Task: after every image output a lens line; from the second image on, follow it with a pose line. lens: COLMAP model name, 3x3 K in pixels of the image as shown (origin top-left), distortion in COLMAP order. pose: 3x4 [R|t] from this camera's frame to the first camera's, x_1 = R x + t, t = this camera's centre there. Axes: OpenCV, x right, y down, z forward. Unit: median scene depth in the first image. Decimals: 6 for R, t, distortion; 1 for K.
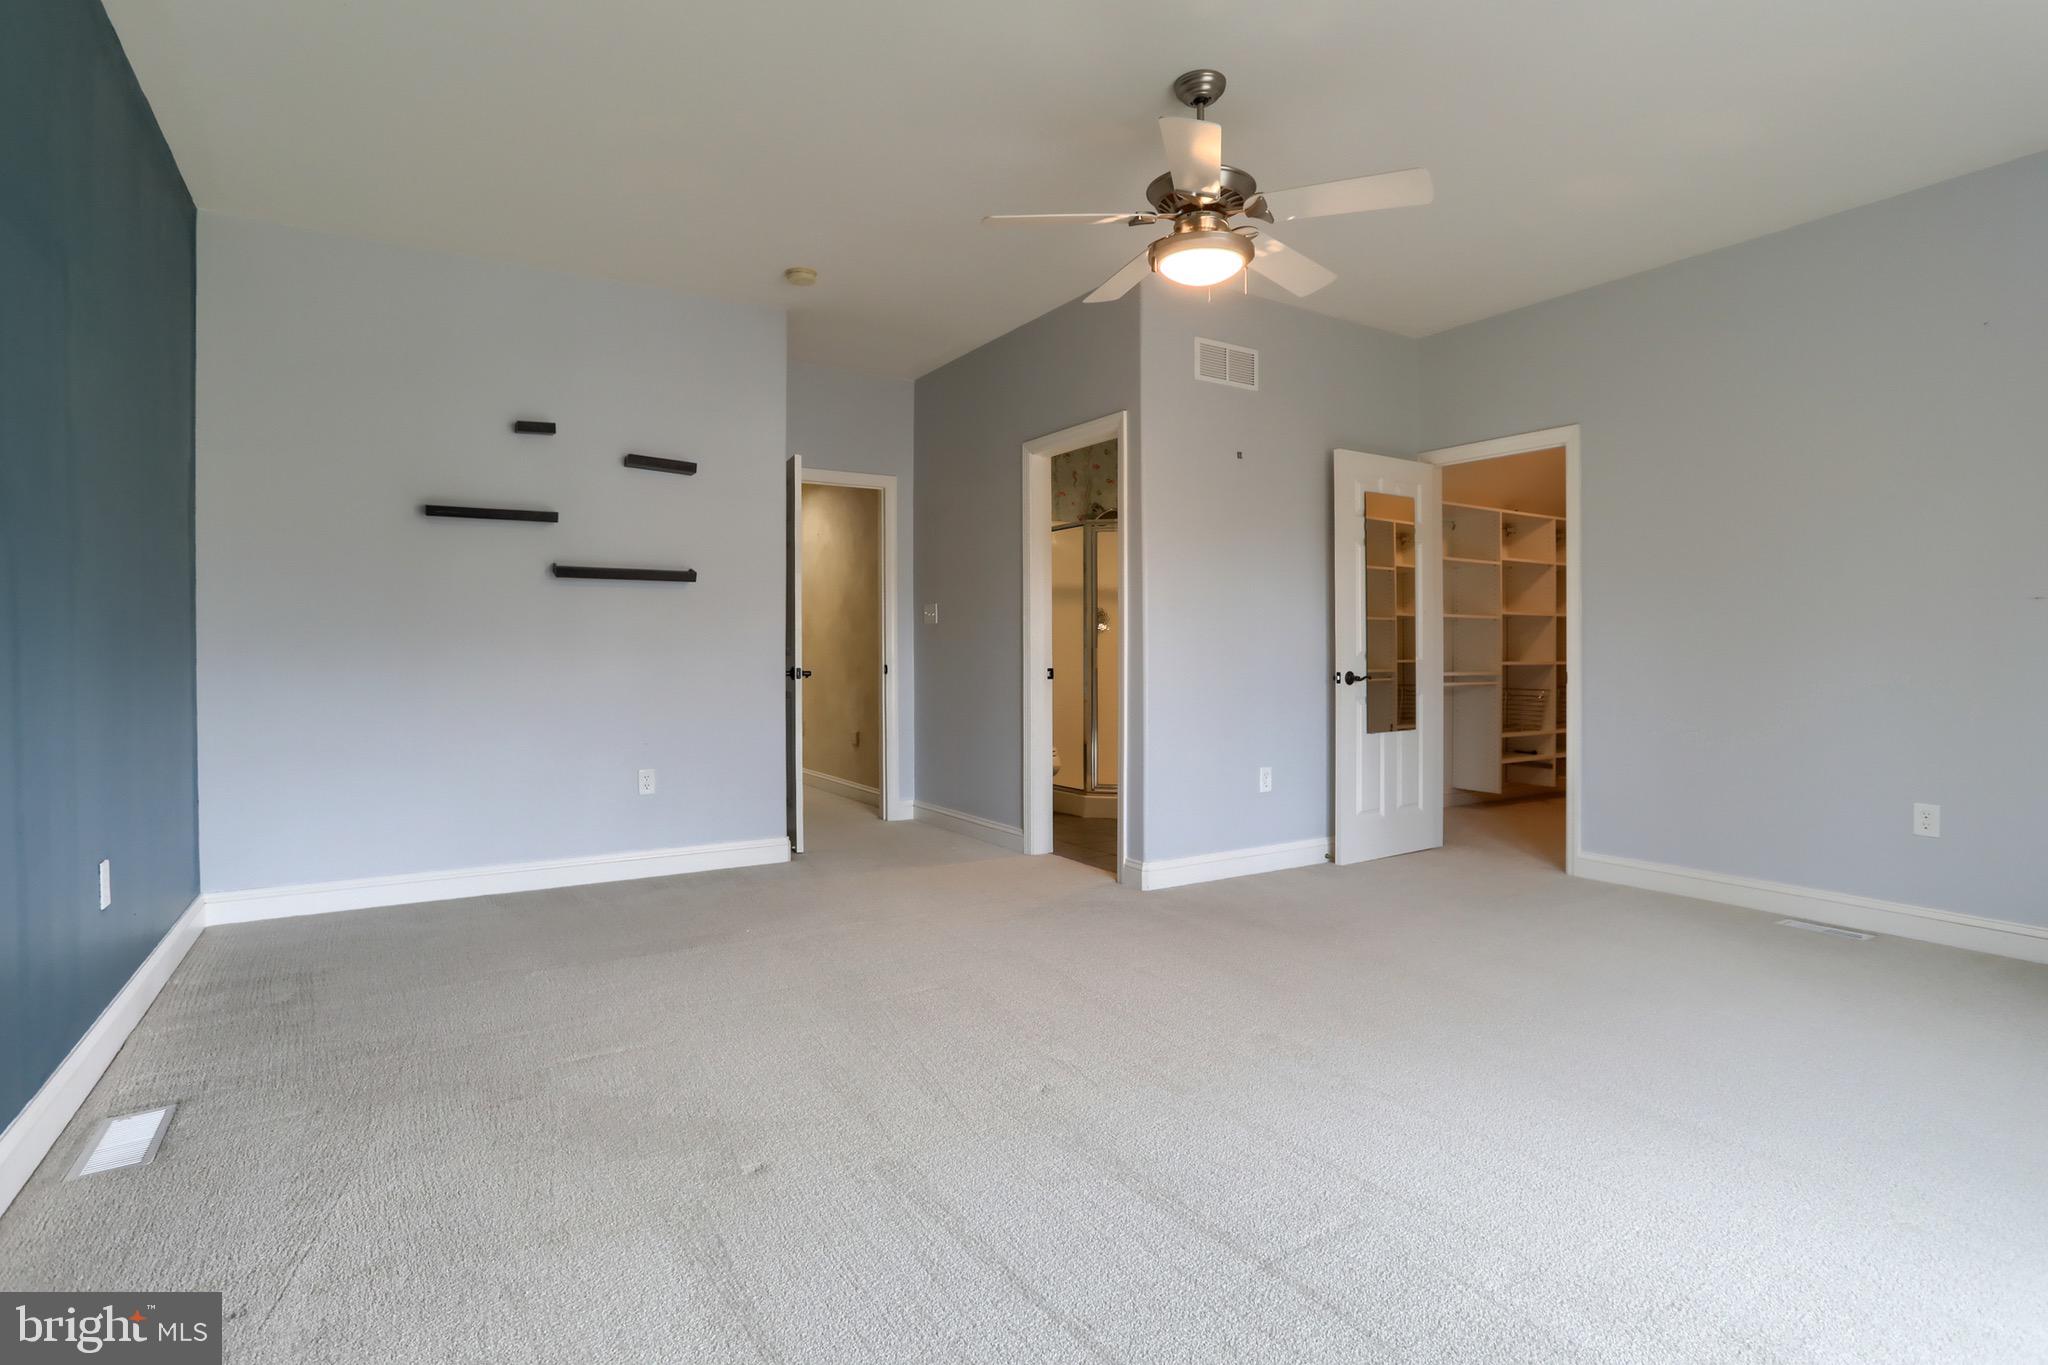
lens RADIAL K [[1007.0, 0, 1014.9], [0, 1007.0, 649.7], [0, 0, 1]] dist [-0.000859, -0.000106]
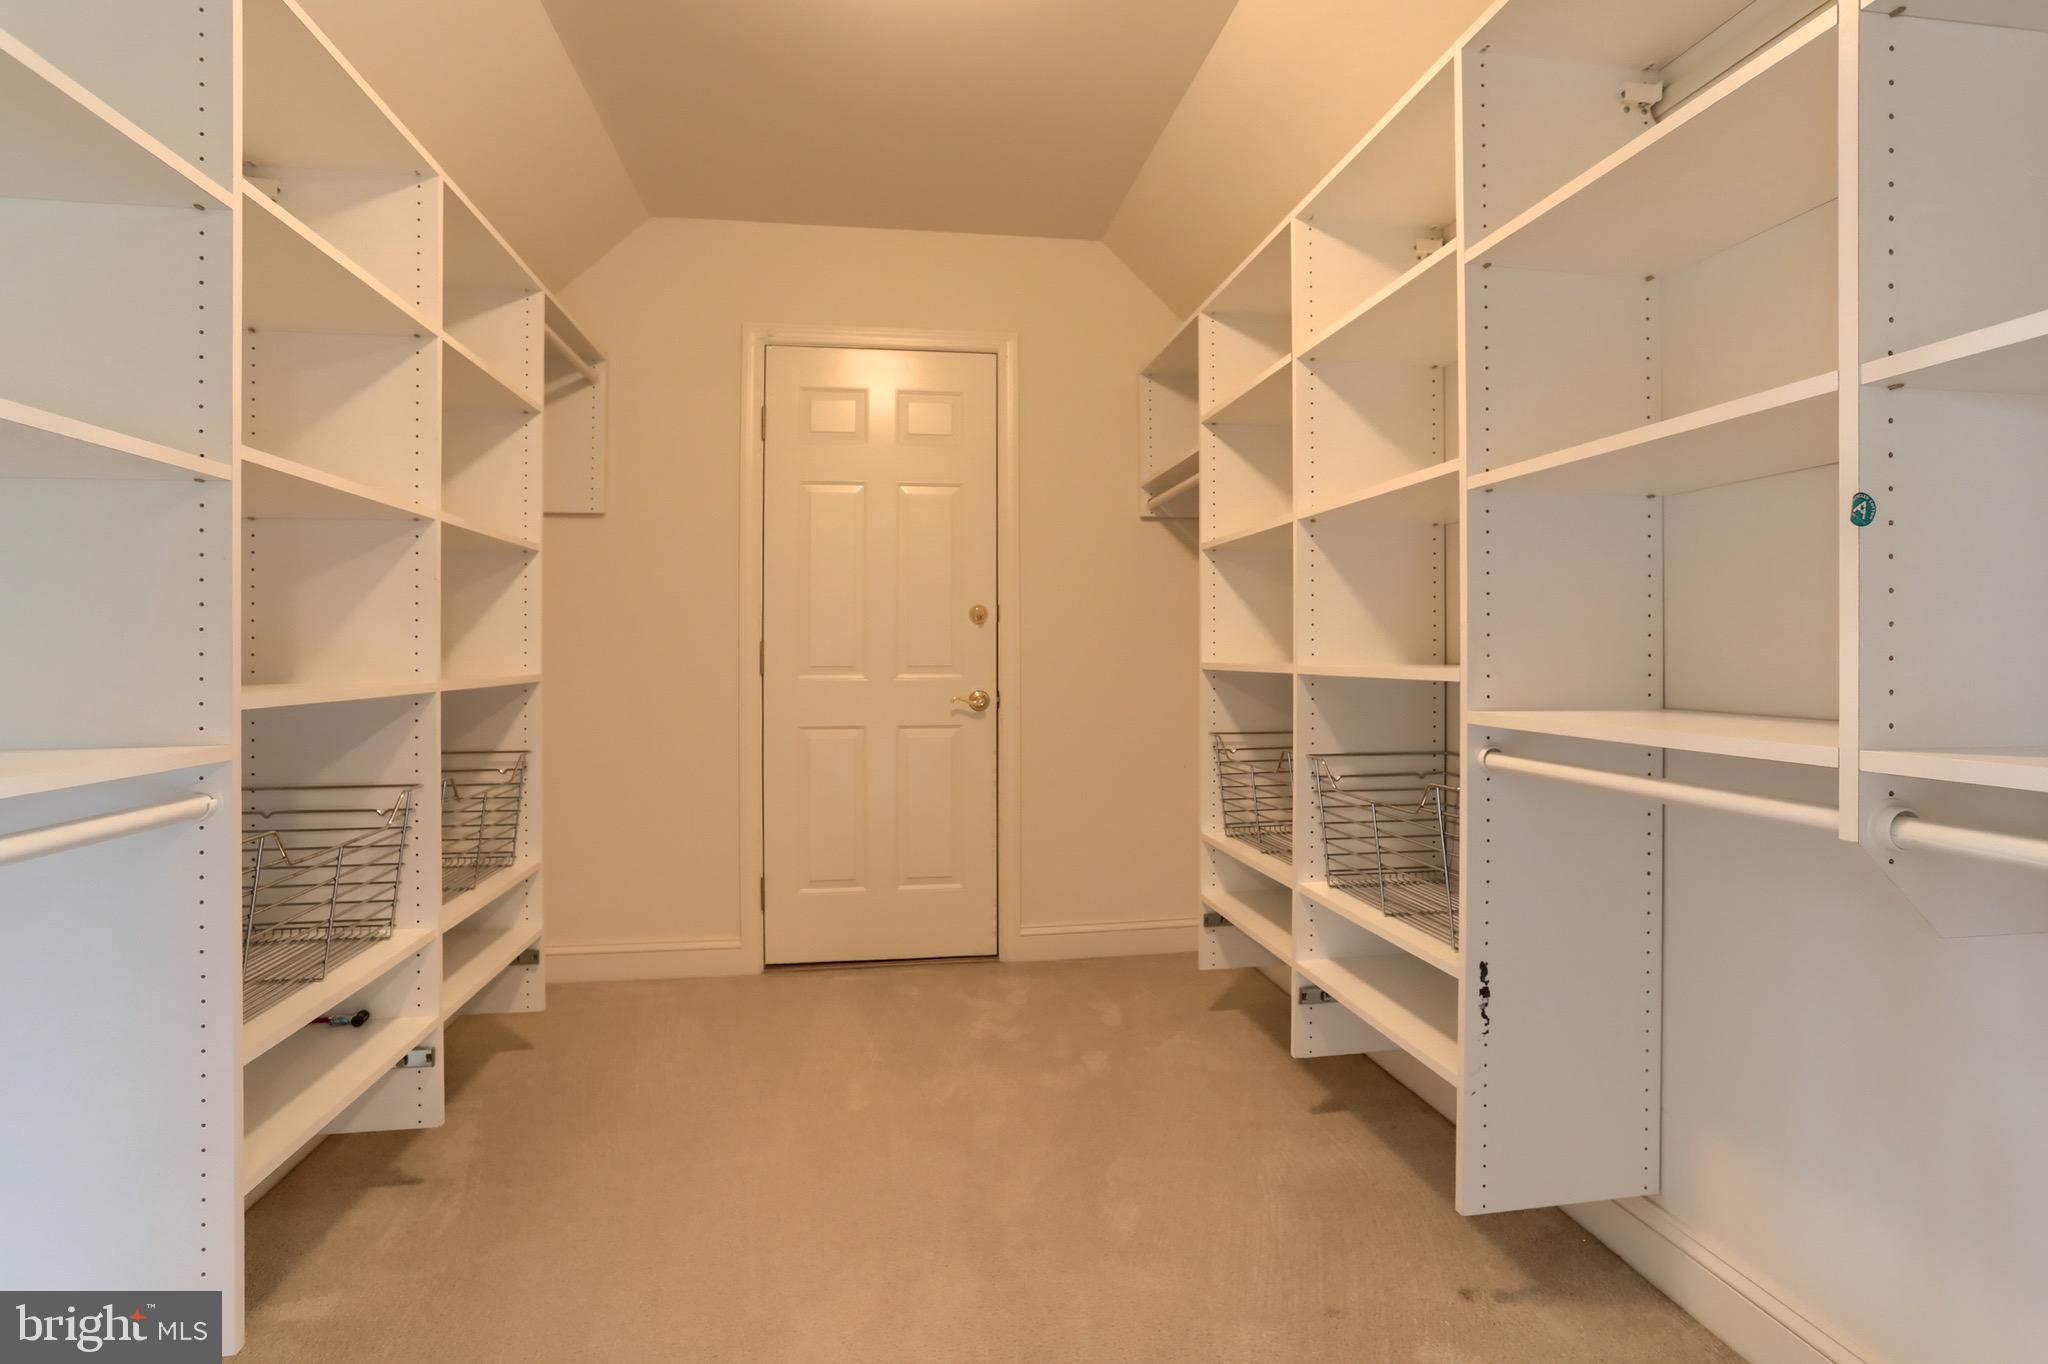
lens RADIAL K [[1007.0, 0, 1014.9], [0, 1007.0, 649.2], [0, 0, 1]] dist [-0.000859, -0.000106]
pose [[0.396009, 0.003681, 0.918239, 0.345992], [-0.000164, 0.999992, -0.003938, 0.003832], [-0.918247, 0.001409, 0.396006, 0.748886]]
